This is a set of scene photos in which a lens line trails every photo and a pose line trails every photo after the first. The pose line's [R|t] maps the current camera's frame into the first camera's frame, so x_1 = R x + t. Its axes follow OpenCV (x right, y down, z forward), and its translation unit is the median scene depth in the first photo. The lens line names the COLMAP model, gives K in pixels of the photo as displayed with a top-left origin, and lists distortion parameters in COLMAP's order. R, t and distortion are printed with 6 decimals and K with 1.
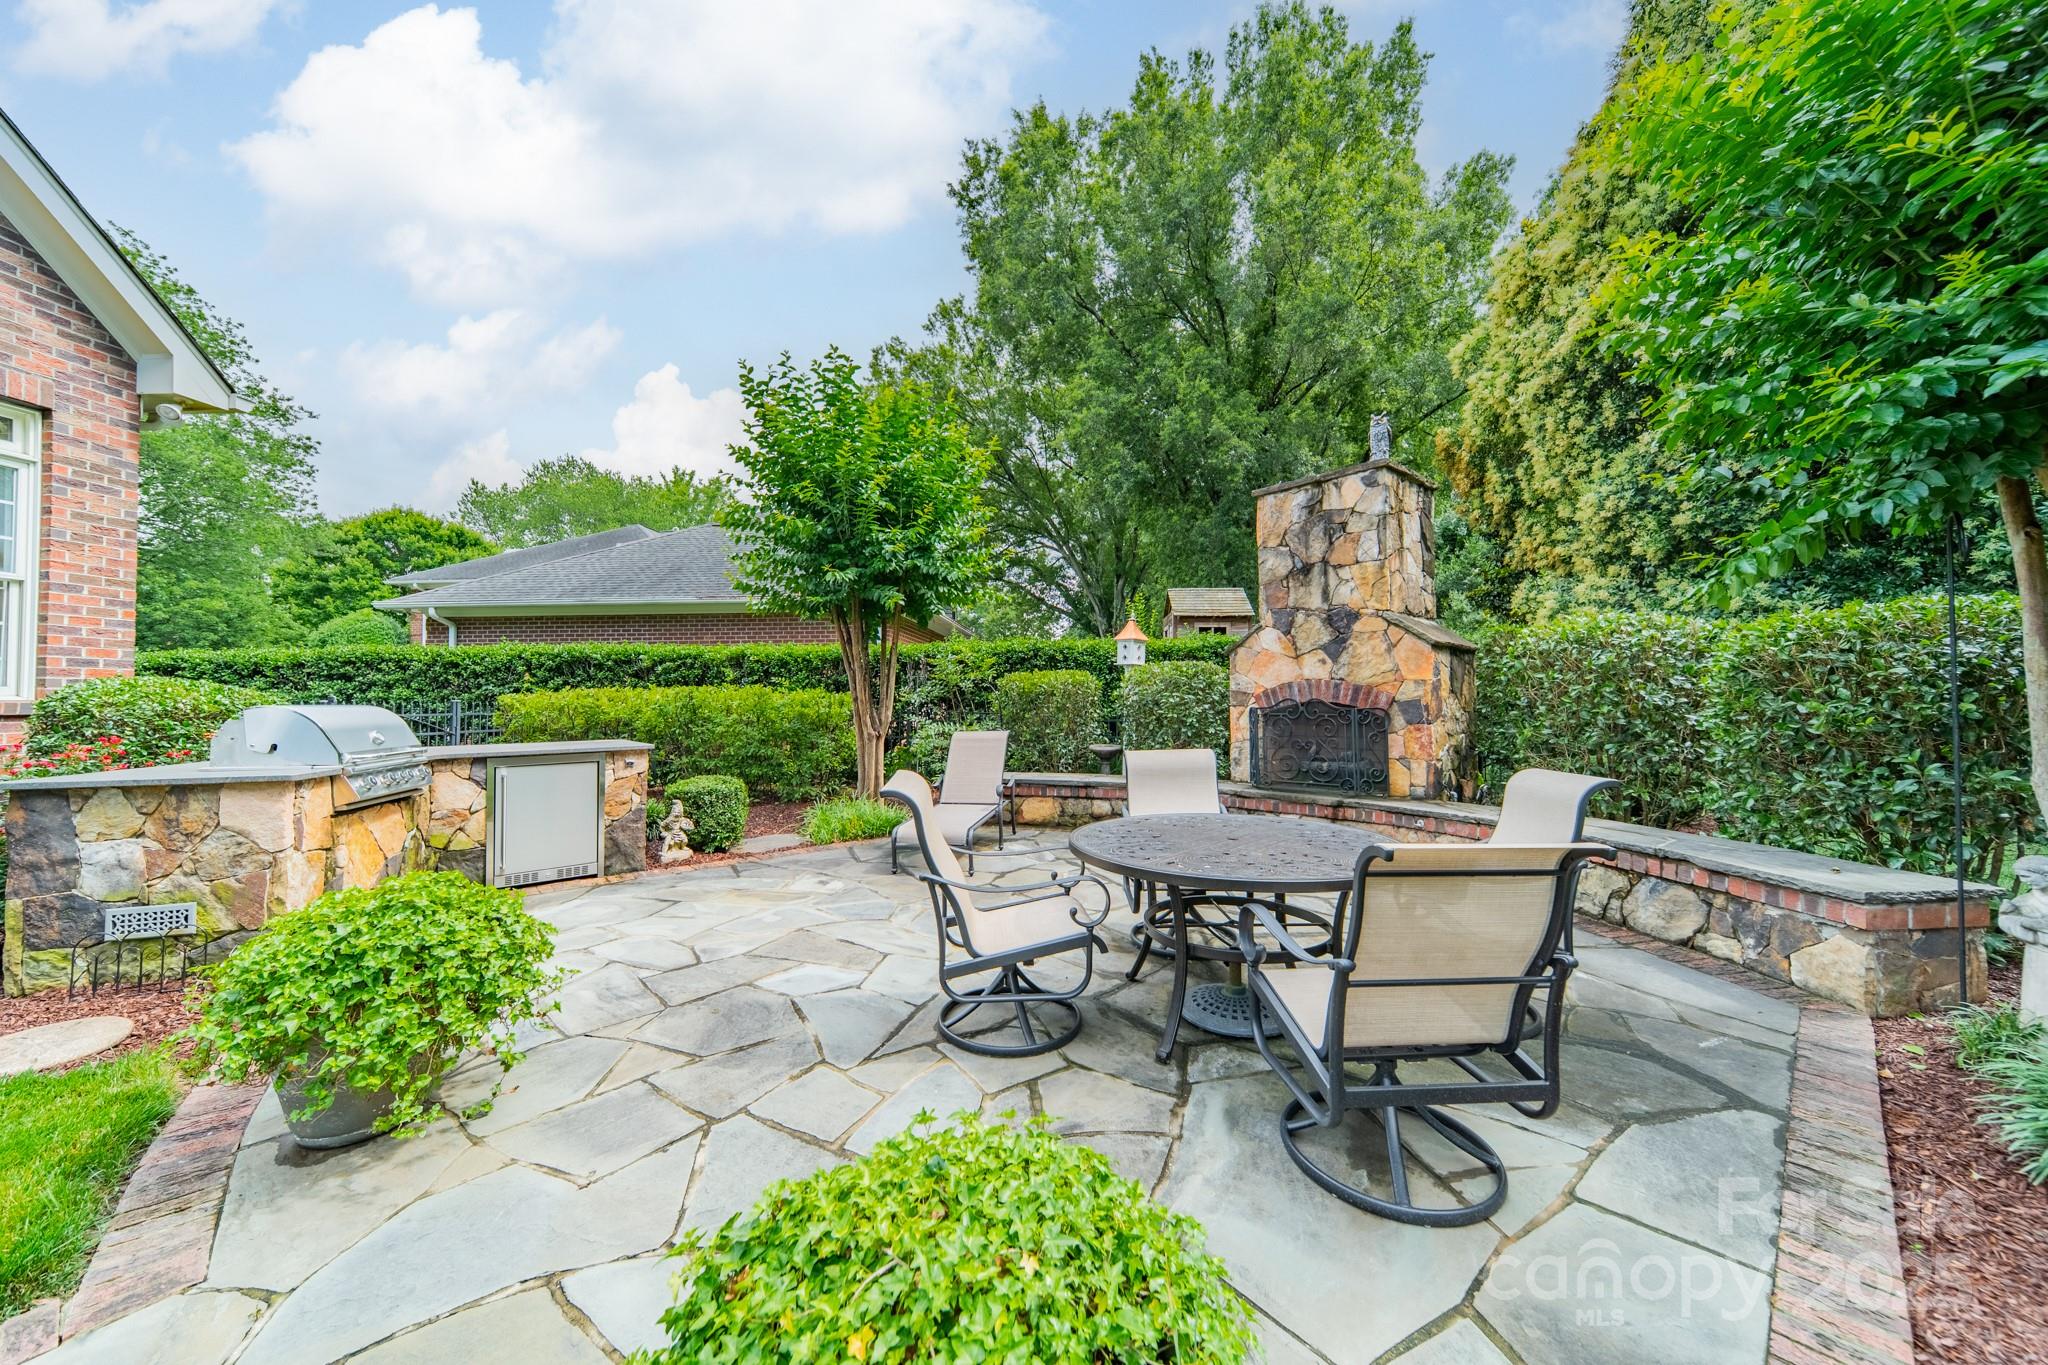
lens RADIAL K [[718.9, 0, 1027.0], [0, 718.9, 681.8], [0, 0, 1]] dist [0.002481, 0.000254]
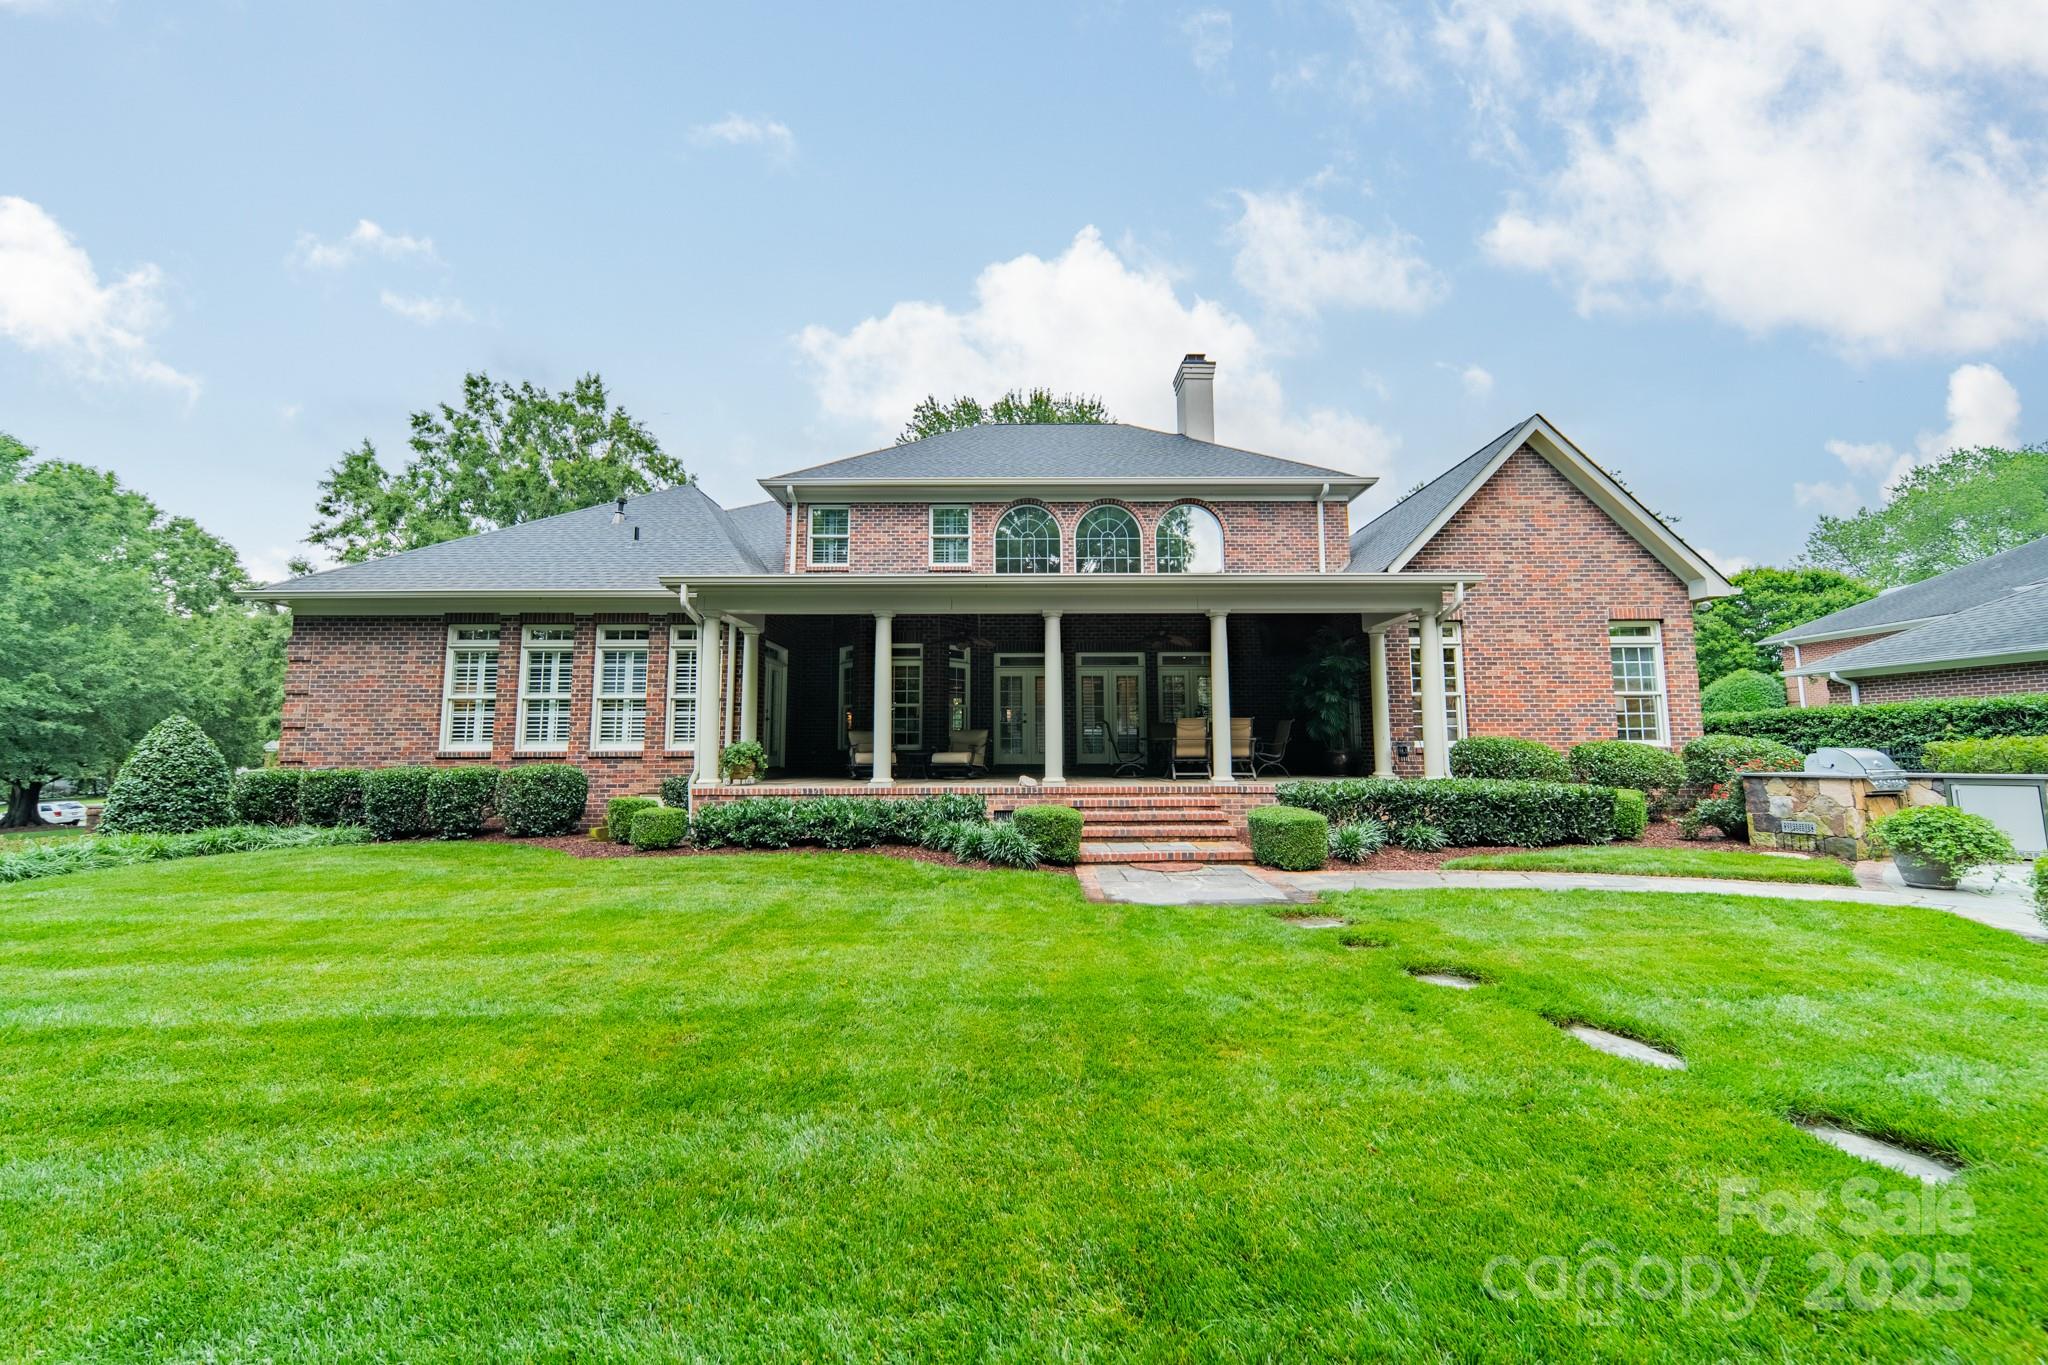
lens RADIAL K [[718.9, 0, 1027.0], [0, 718.9, 681.8], [0, 0, 1]] dist [0.002481, 0.000254]
pose [[0.076204, -0.091325, -0.992901, 0.392843], [0.025478, 0.995650, -0.089623, -0.013176], [0.996767, -0.018468, 0.078199, -0.628429]]
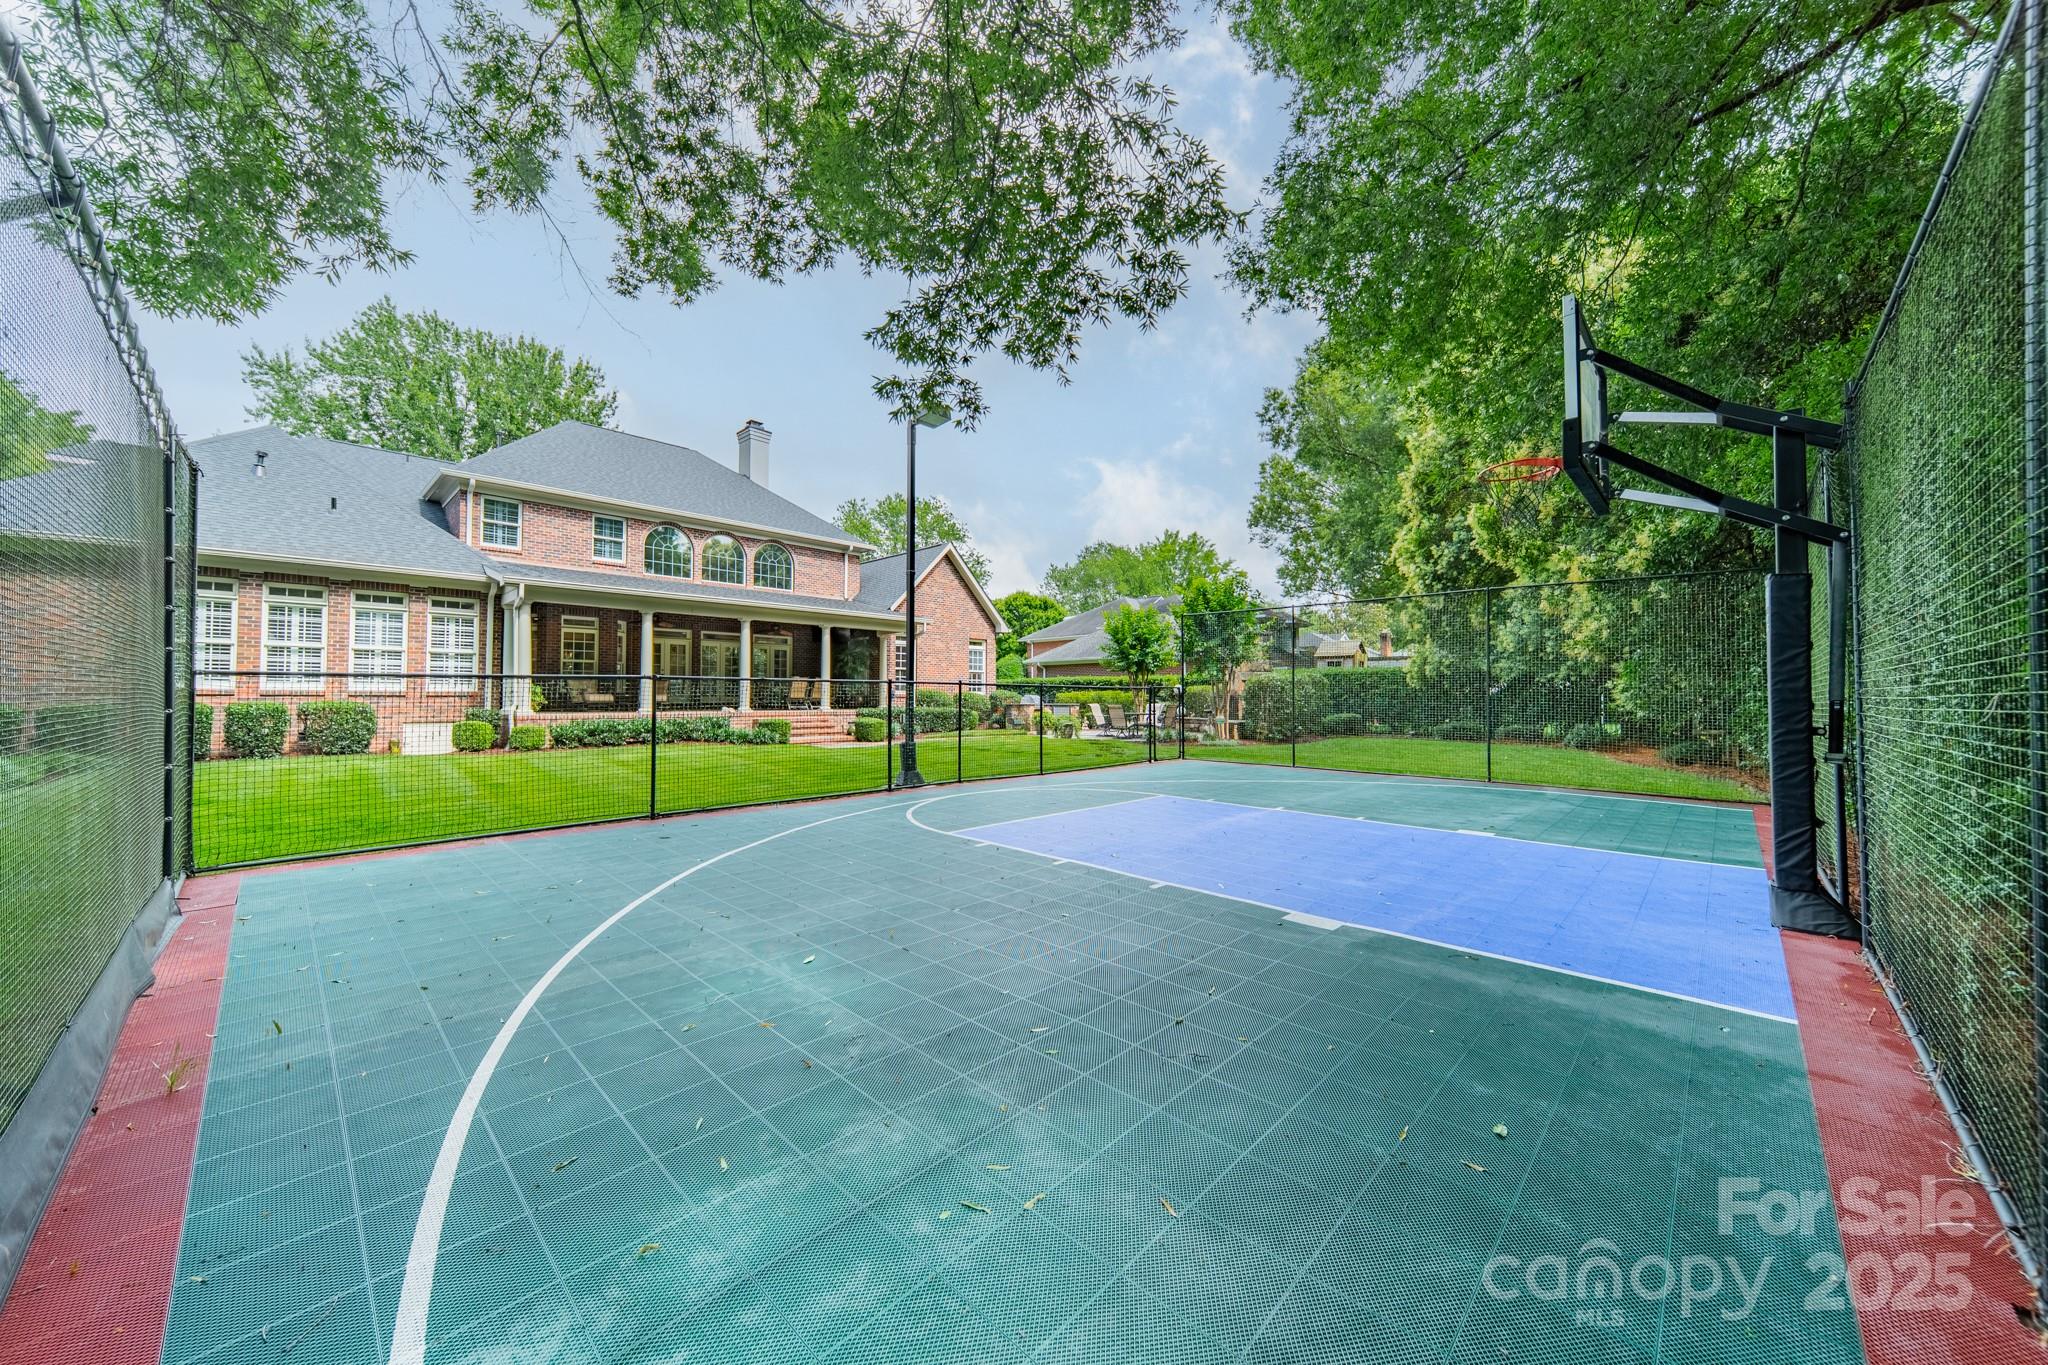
lens RADIAL K [[718.9, 0, 1027.0], [0, 718.9, 681.8], [0, 0, 1]] dist [0.002481, 0.000254]
pose [[0.769977, -0.011470, -0.637969, 1.158441], [0.010808, 0.999929, -0.004932, -0.019567], [0.637980, -0.003098, 0.770046, -1.488737]]
